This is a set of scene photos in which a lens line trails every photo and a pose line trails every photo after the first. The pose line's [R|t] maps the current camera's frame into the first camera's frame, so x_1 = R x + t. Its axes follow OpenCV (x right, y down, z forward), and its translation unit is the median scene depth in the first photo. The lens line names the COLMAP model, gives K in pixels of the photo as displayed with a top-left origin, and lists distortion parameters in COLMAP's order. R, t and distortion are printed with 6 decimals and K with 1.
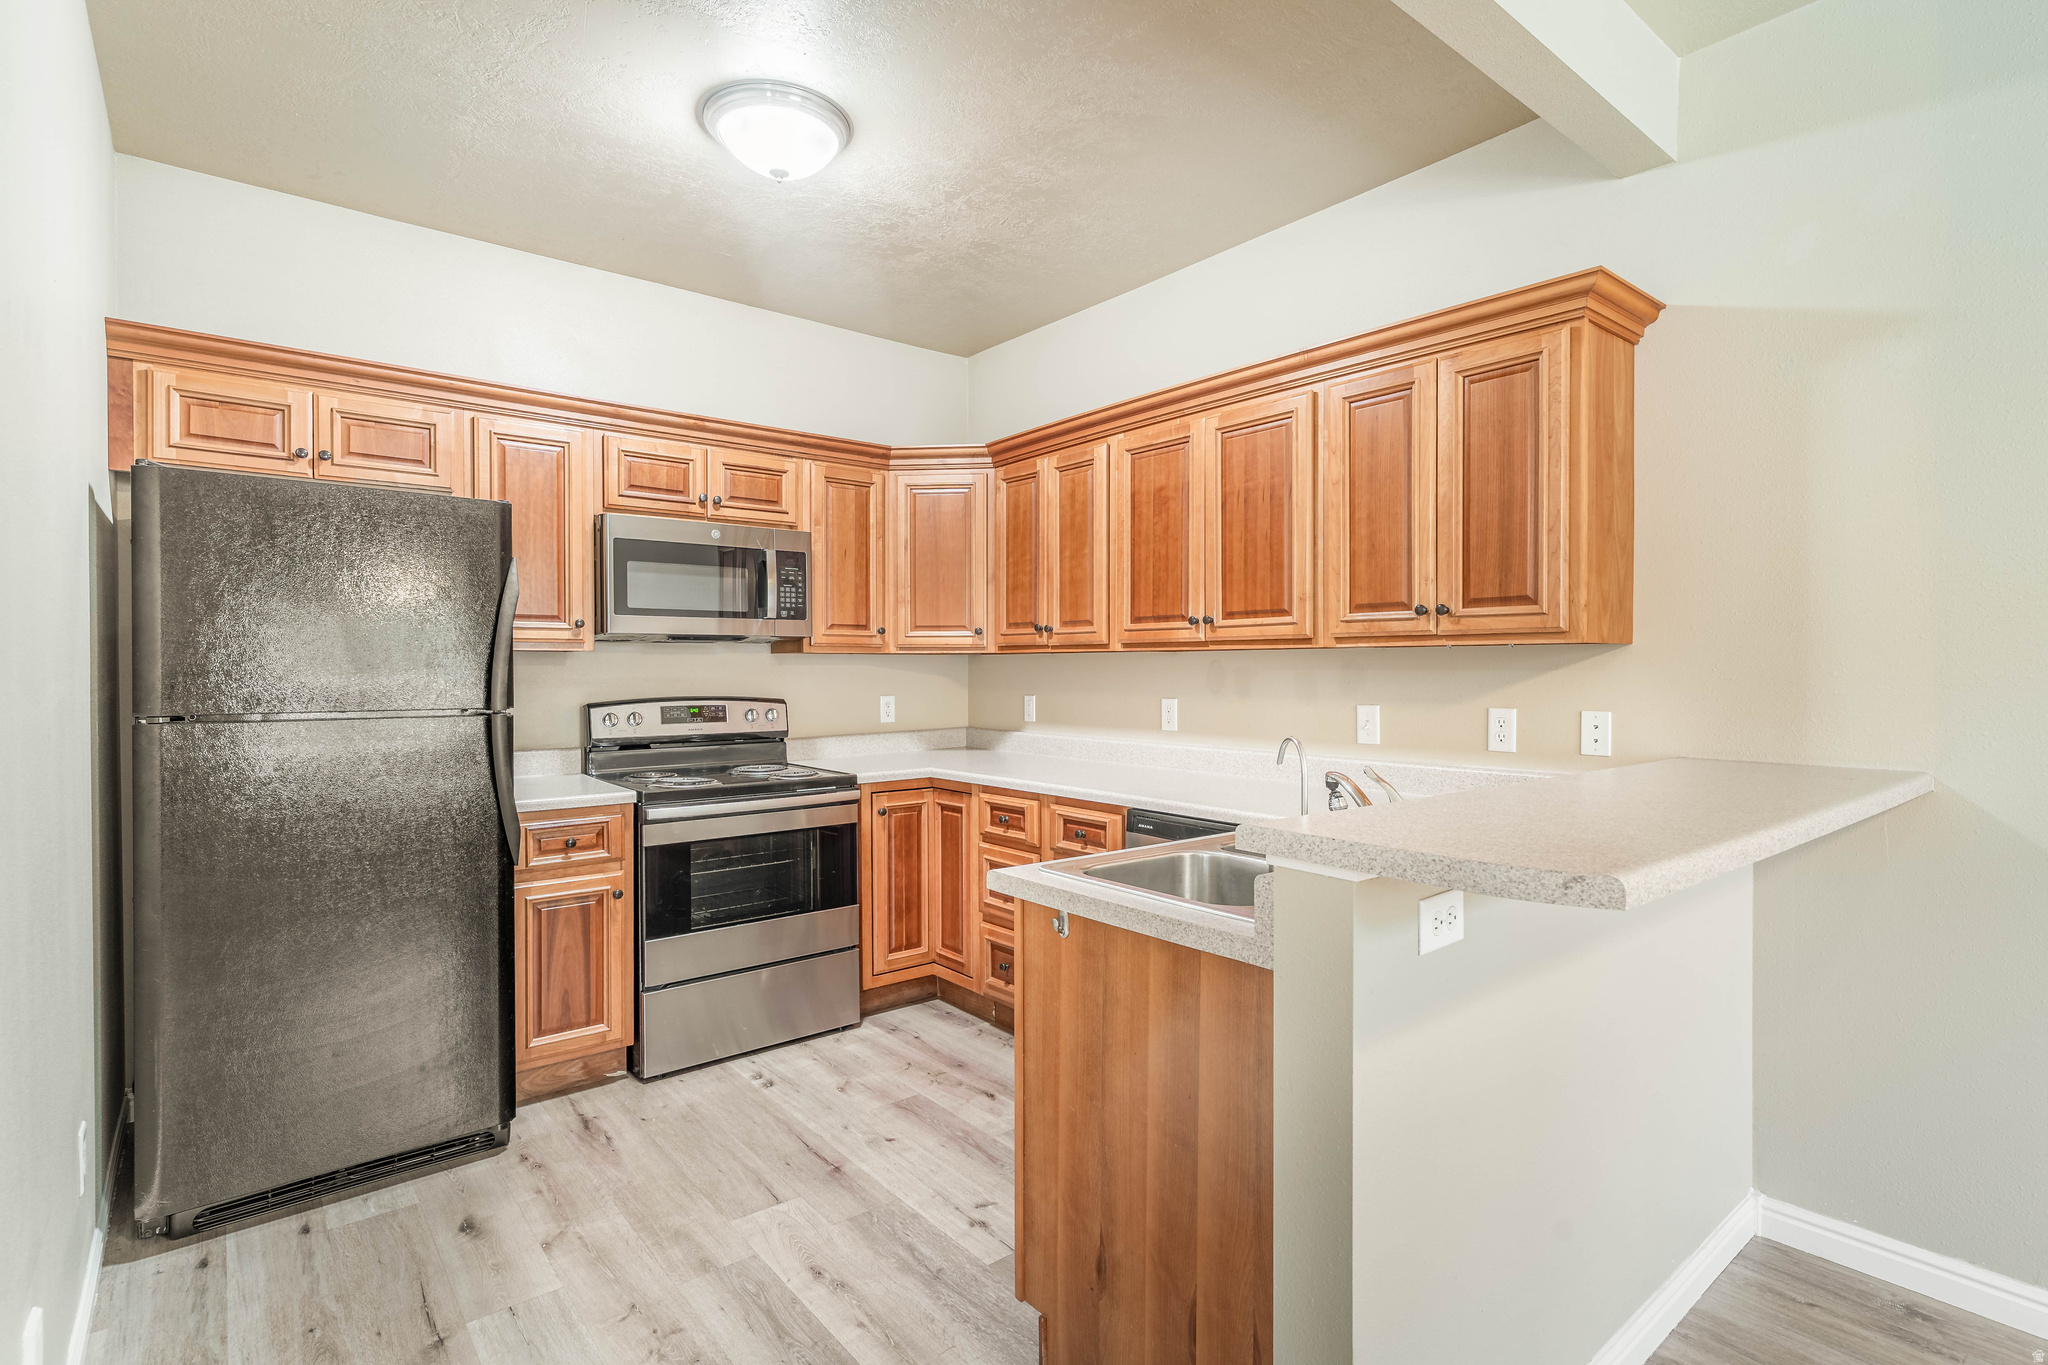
lens RADIAL K [[994.7, 0, 1020.4], [0, 994.7, 680.7], [0, 0, 1]] dist [0.004977, -0.001121]
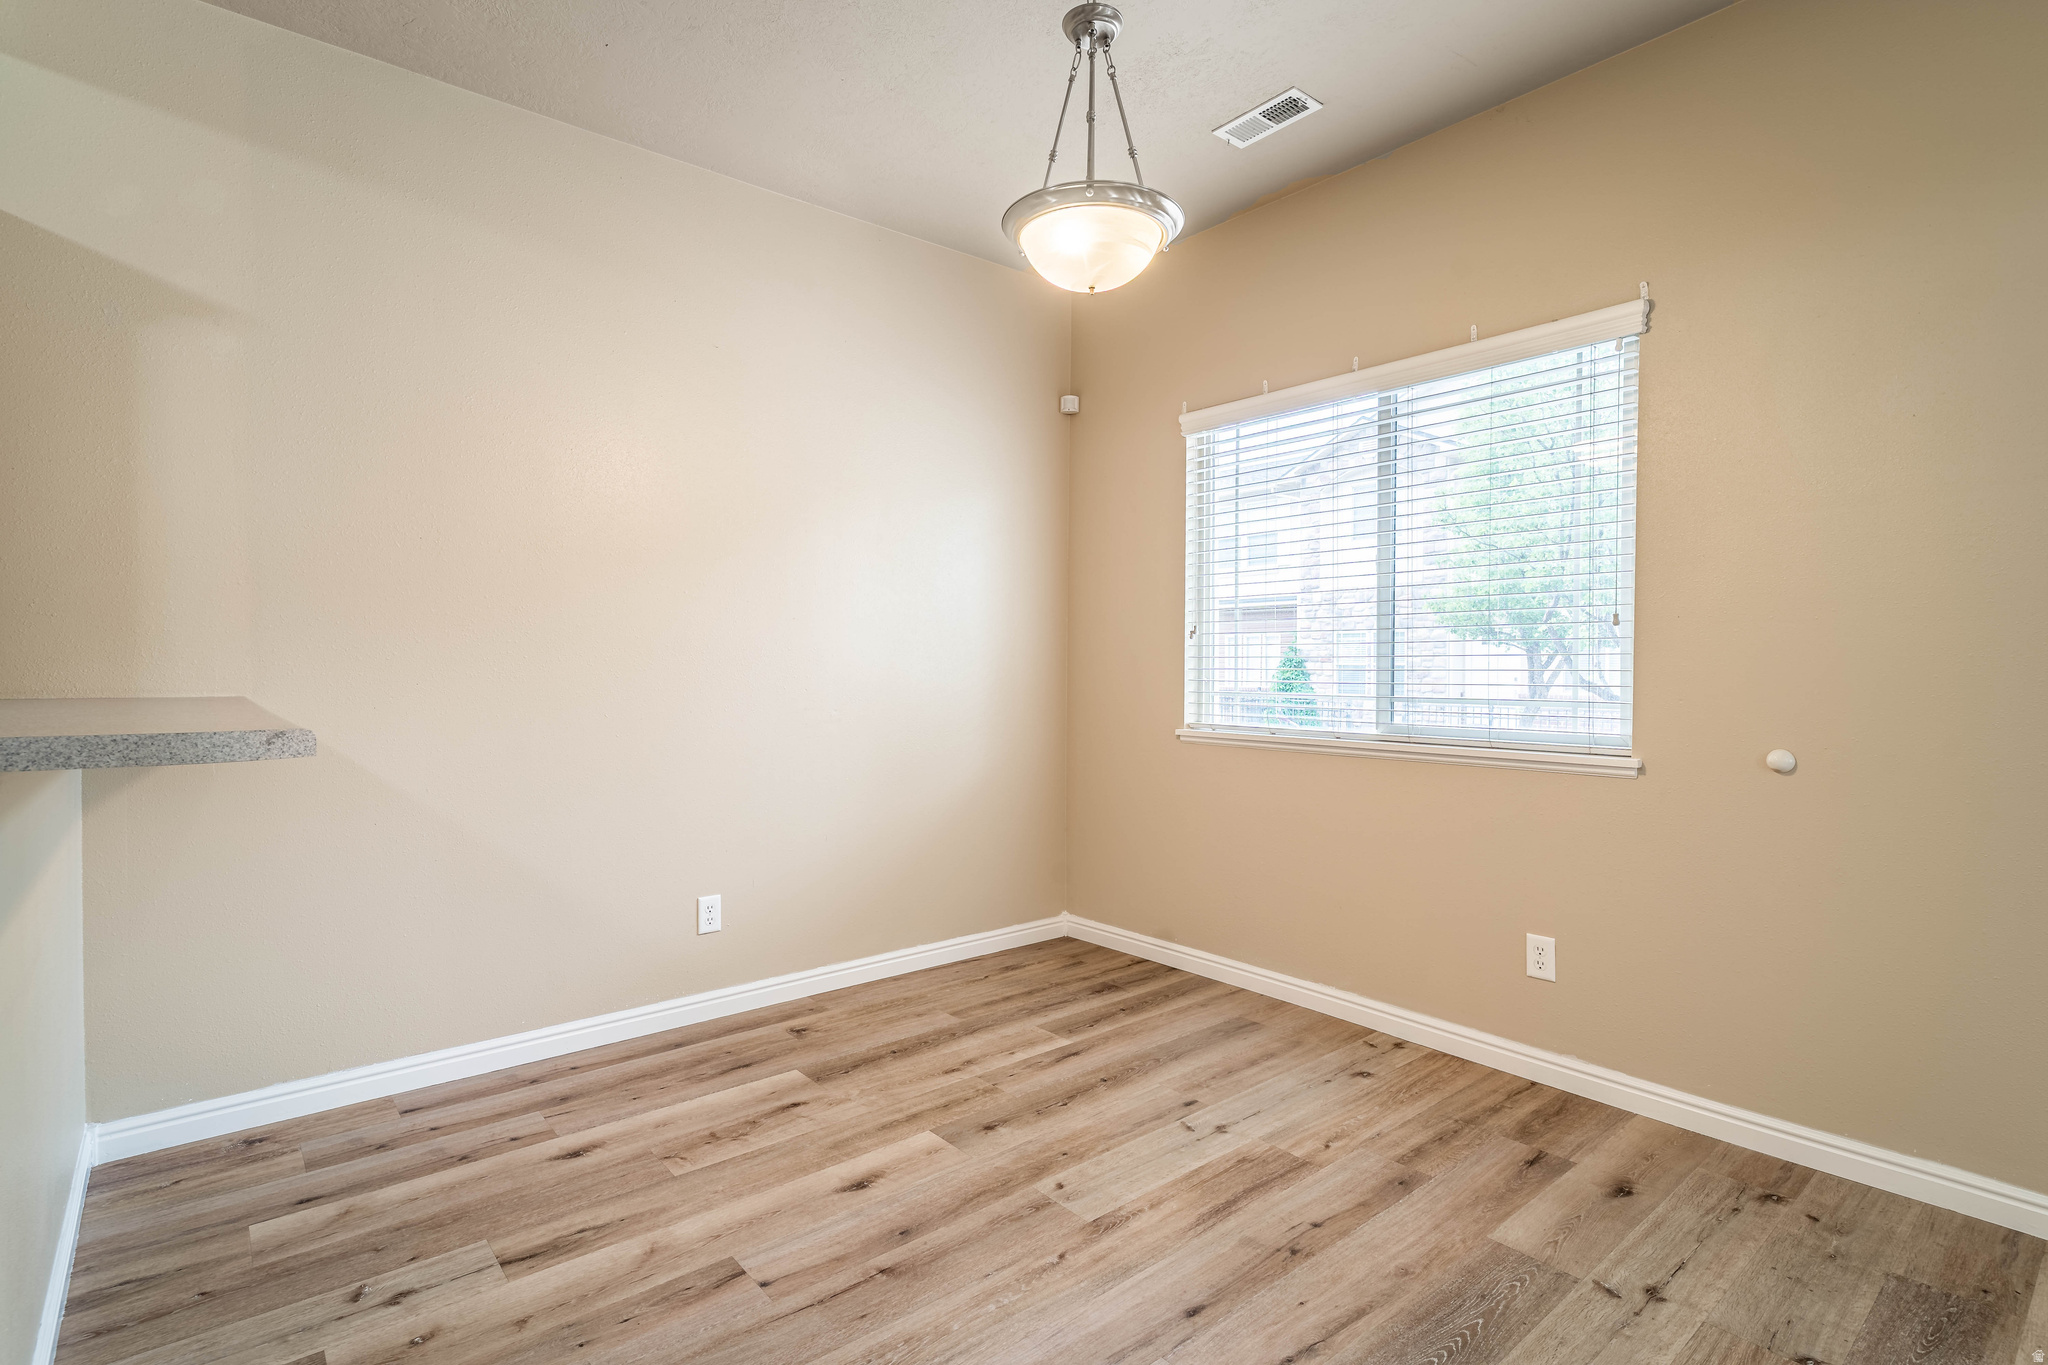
lens RADIAL K [[994.7, 0, 1019.4], [0, 994.7, 688.4], [0, 0, 1]] dist [0.004977, -0.001121]
pose [[-0.016288, -0.016399, 0.999733, -0.323372], [0.006061, 0.999846, 0.016499, 0.070706], [-0.999849, 0.006328, -0.016186, 0.088746]]
